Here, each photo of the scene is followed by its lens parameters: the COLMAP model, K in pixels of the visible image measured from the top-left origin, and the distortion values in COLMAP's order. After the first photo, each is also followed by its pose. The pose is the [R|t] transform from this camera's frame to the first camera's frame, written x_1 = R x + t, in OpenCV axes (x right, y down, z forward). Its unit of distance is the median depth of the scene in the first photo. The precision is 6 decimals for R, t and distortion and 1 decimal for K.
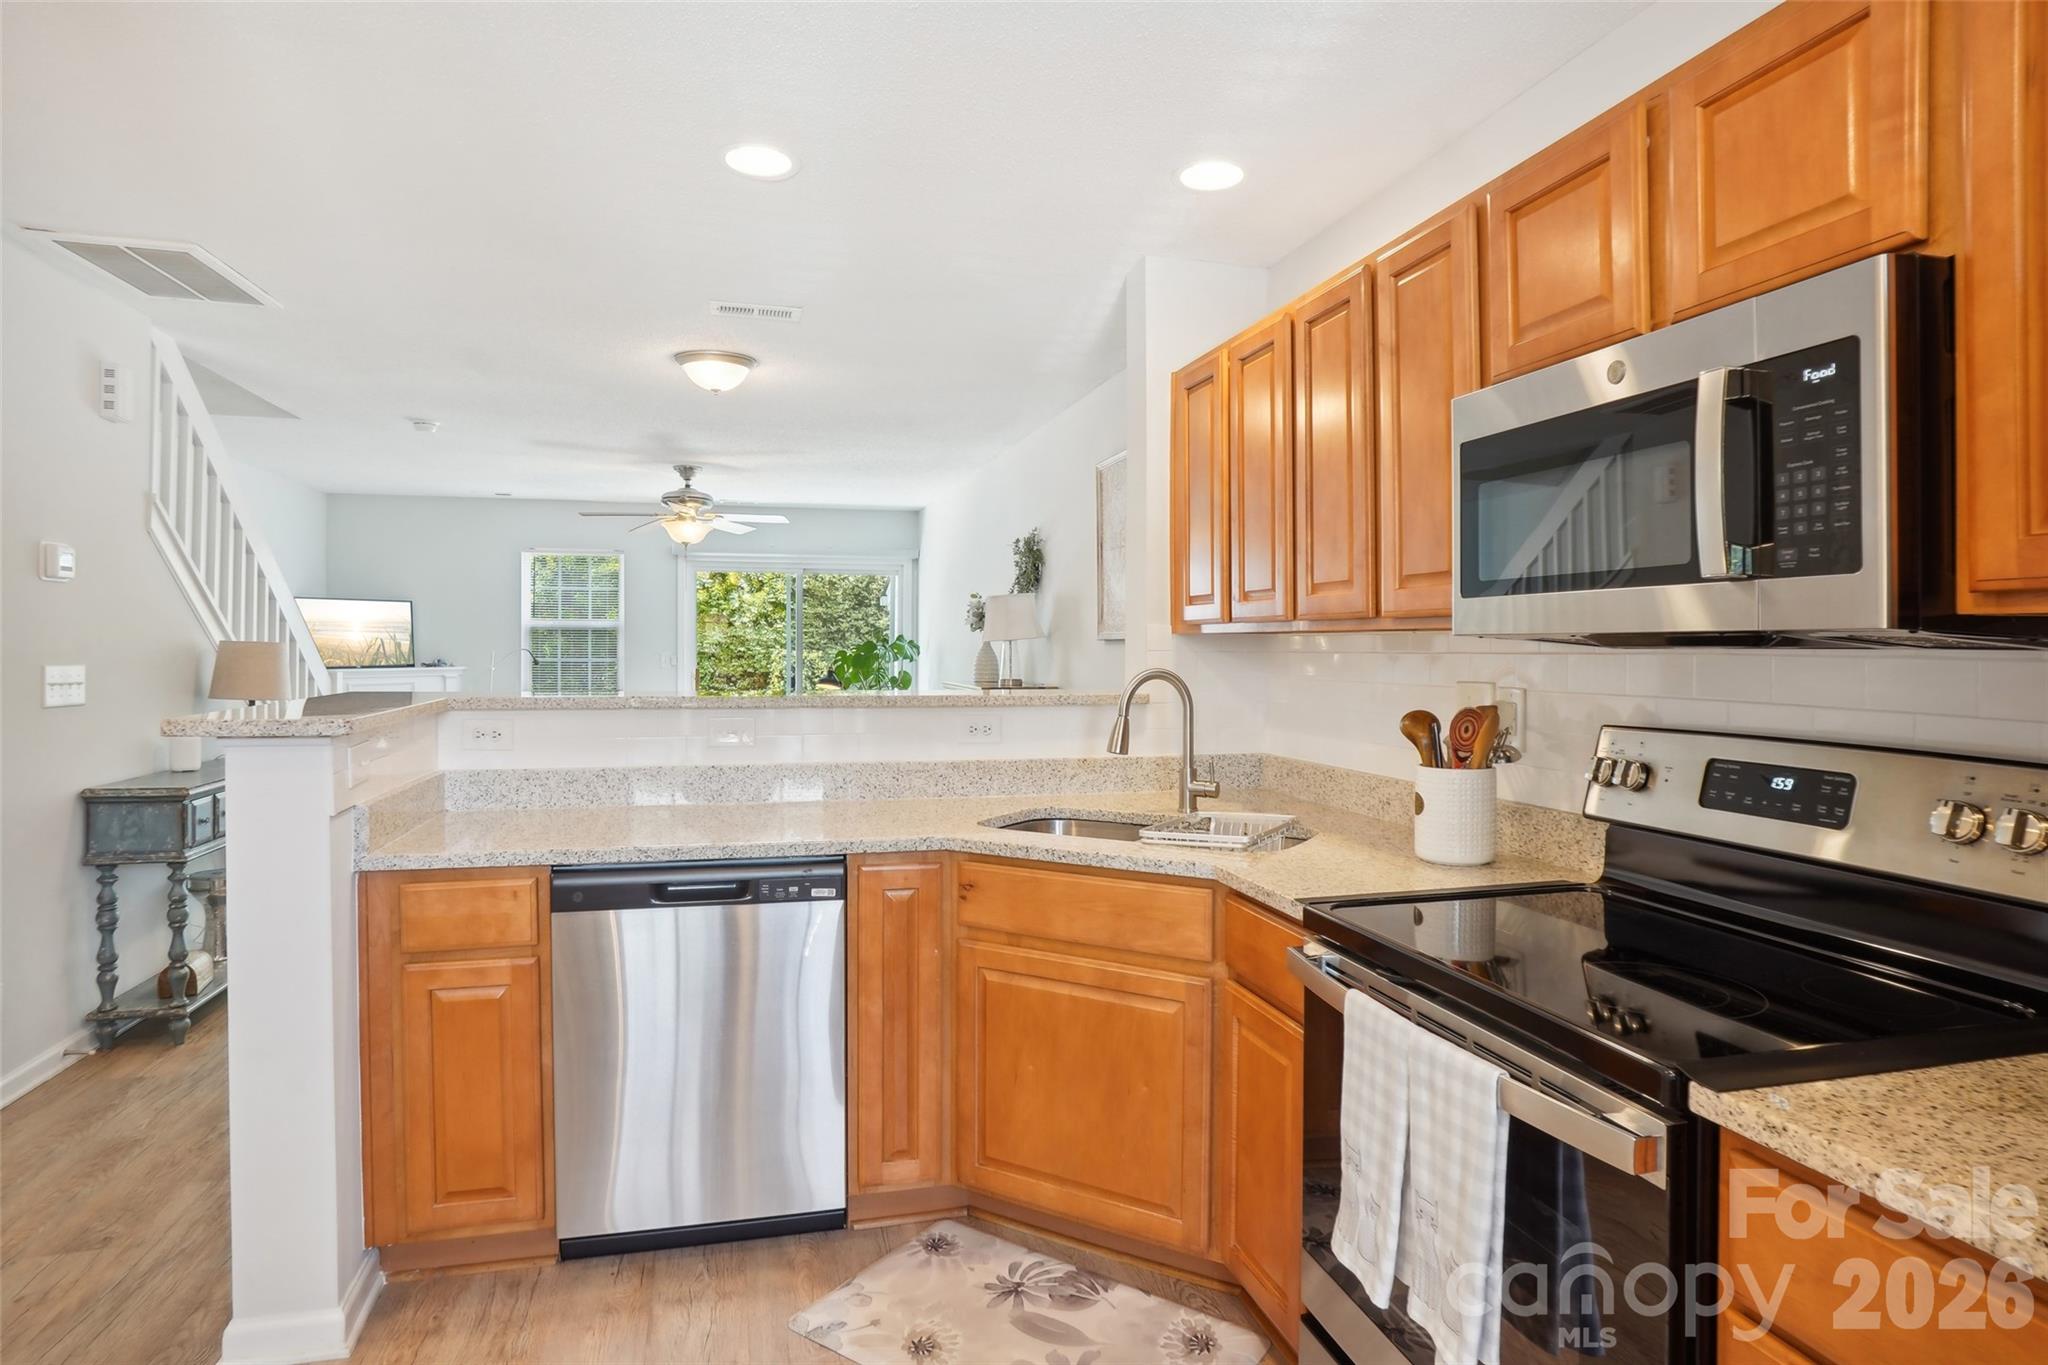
lens RADIAL K [[1134.3, 0, 1026.4], [0, 1134.3, 637.9], [0, 0, 1]] dist [-0.039288, 0.001510]
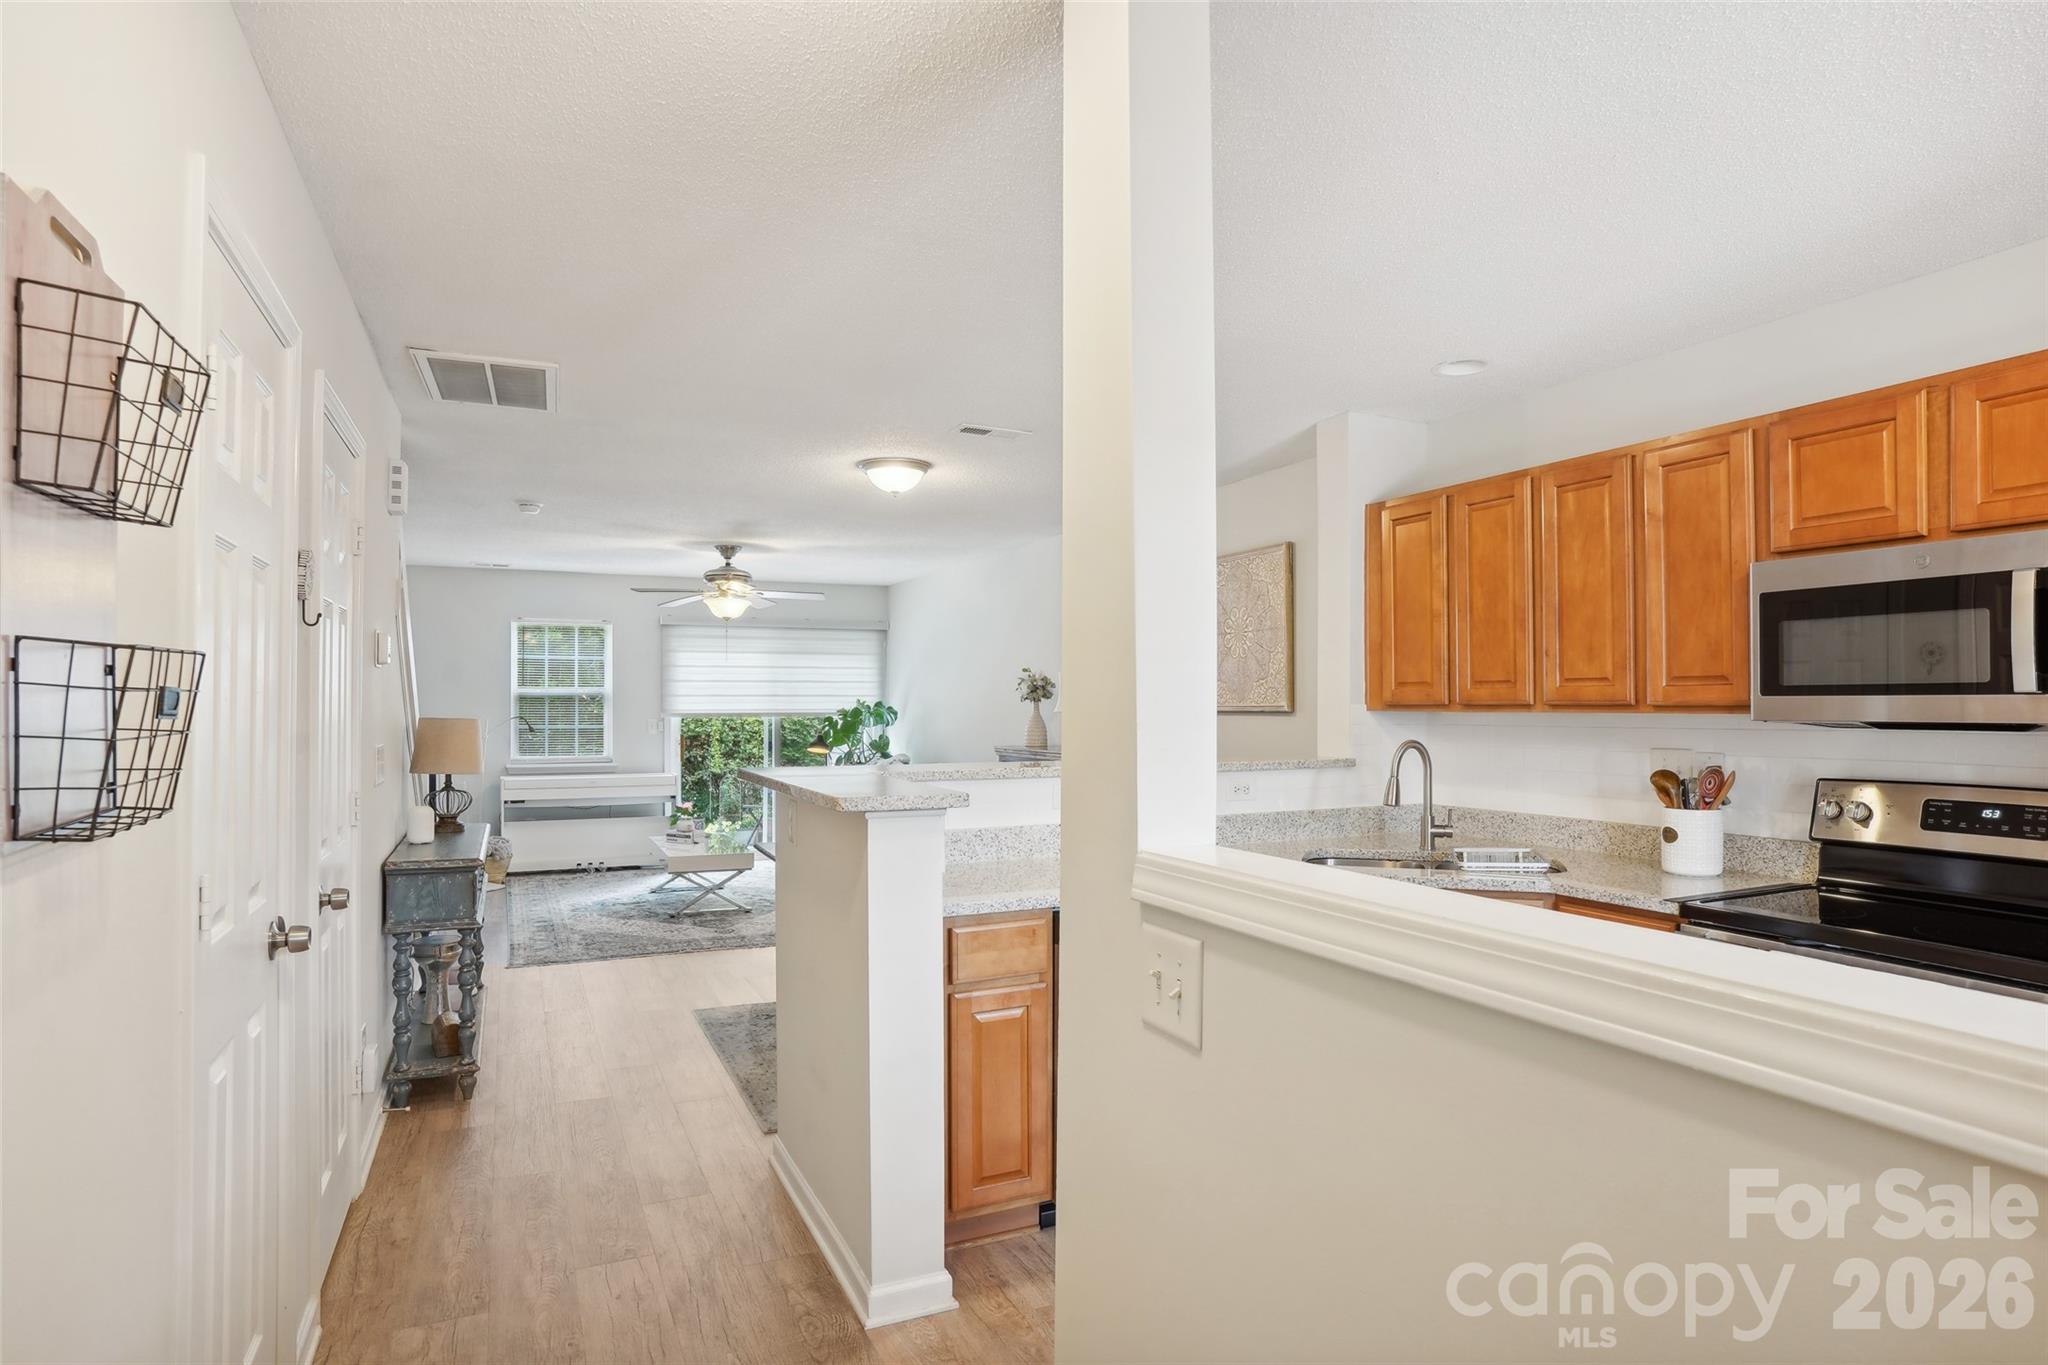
lens RADIAL K [[1095.1, 0, 1014.6], [0, 1095.1, 692.0], [0, 0, 1]] dist [-0.079311, 0.041219]
pose [[0.983527, -0.001993, 0.180748, -0.695261], [0.002611, 0.999992, -0.003180, -0.031522], [-0.180740, 0.003600, 0.983524, -0.176449]]
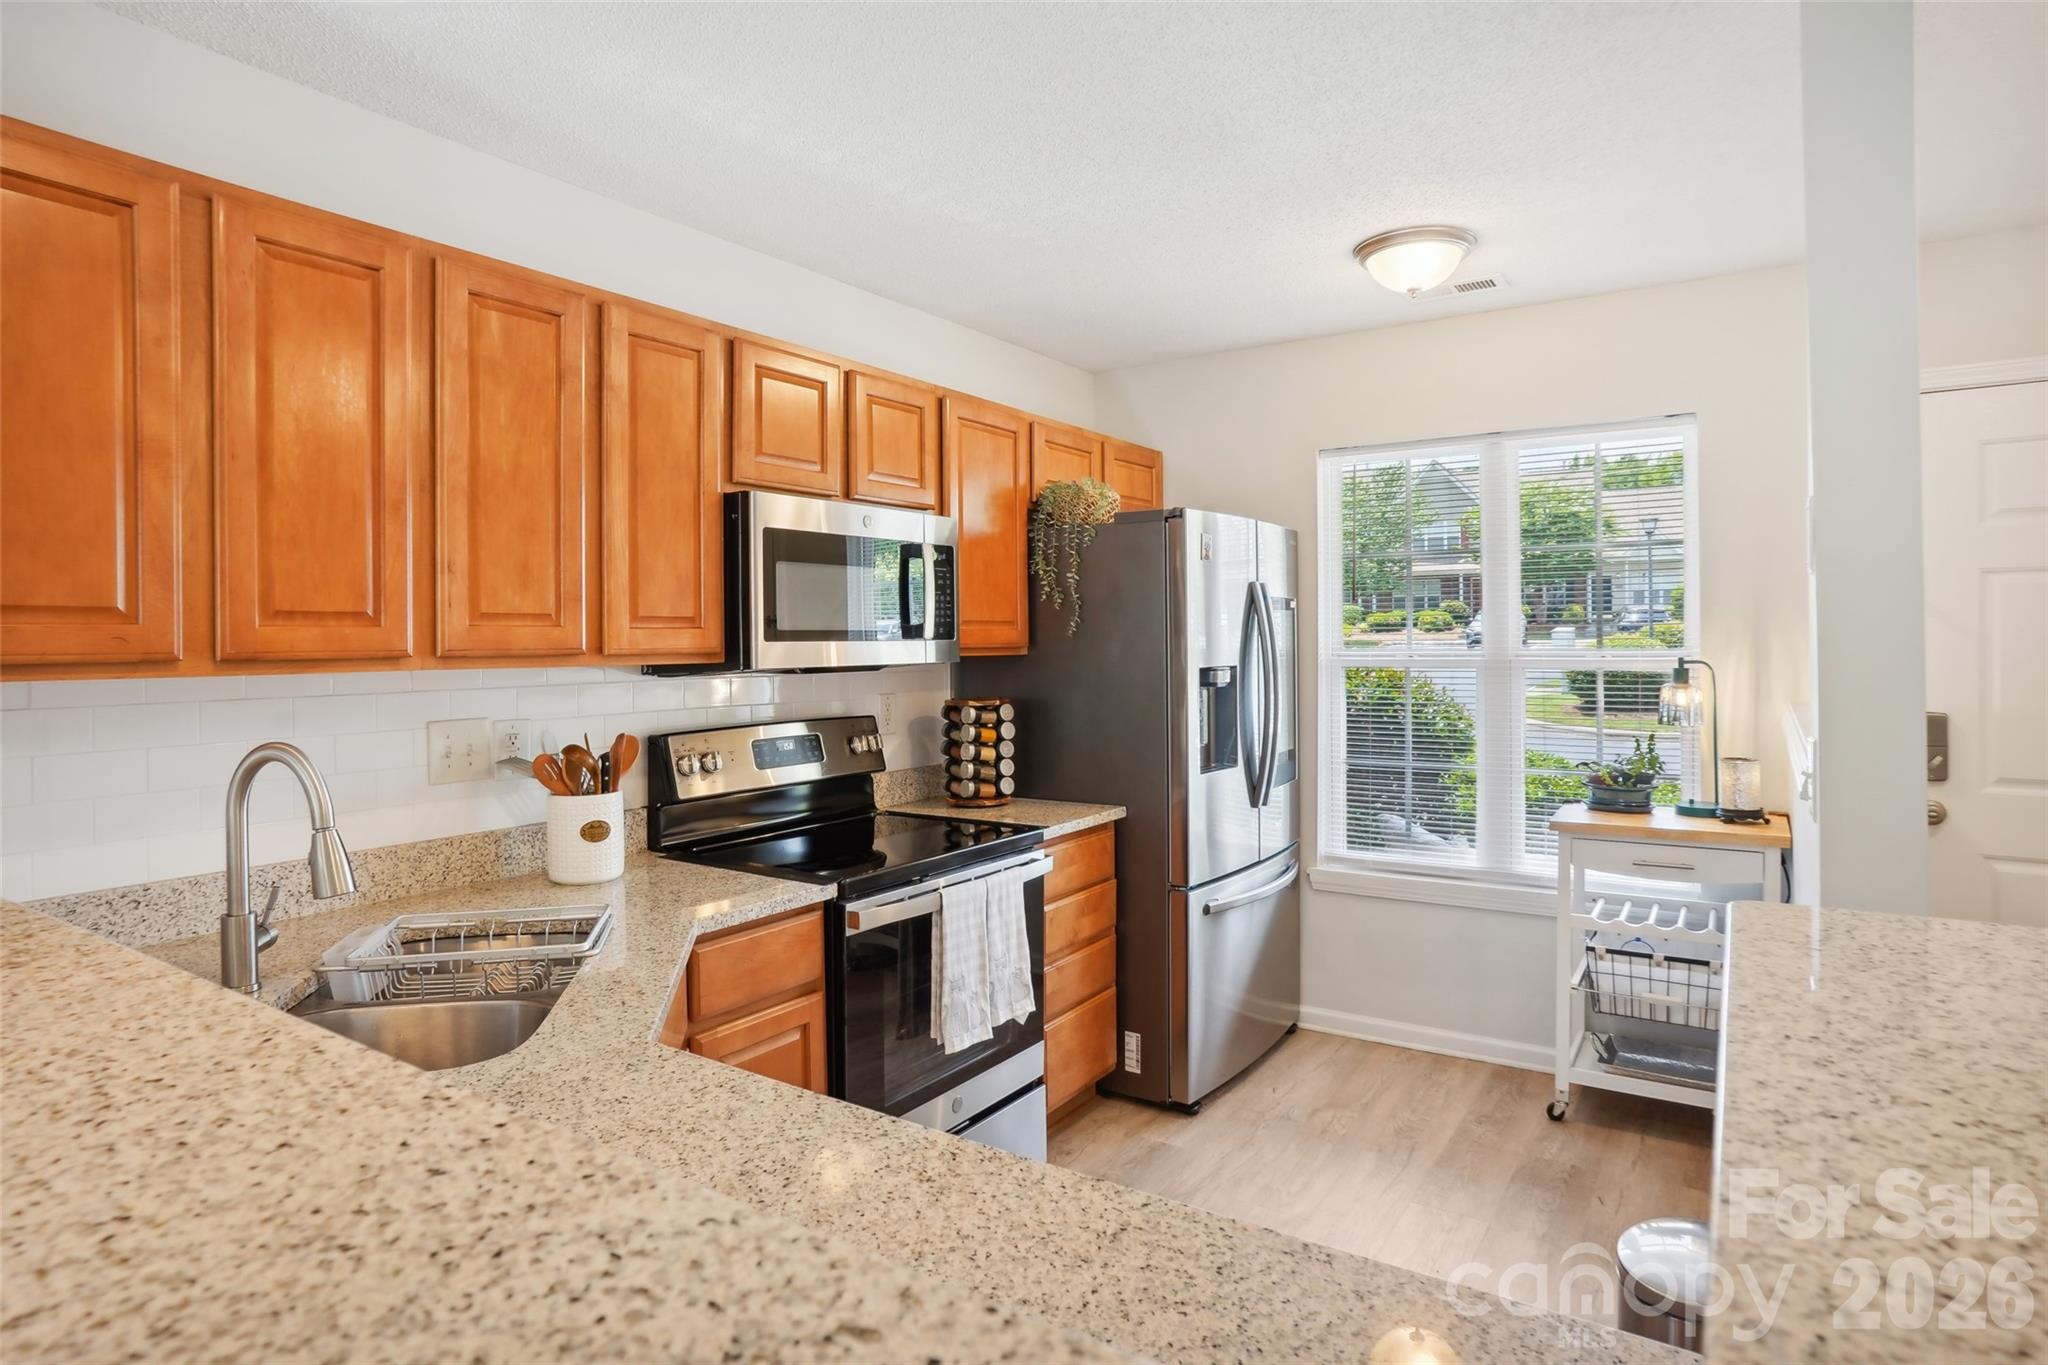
lens RADIAL K [[1134.3, 0, 1026.4], [0, 1134.3, 637.9], [0, 0, 1]] dist [-0.039288, 0.001510]
pose [[-0.657794, 0.004477, 0.753184, -0.687964], [0.001350, 0.999988, -0.004765, -0.027109], [-0.753196, -0.002118, -0.657792, 1.349943]]
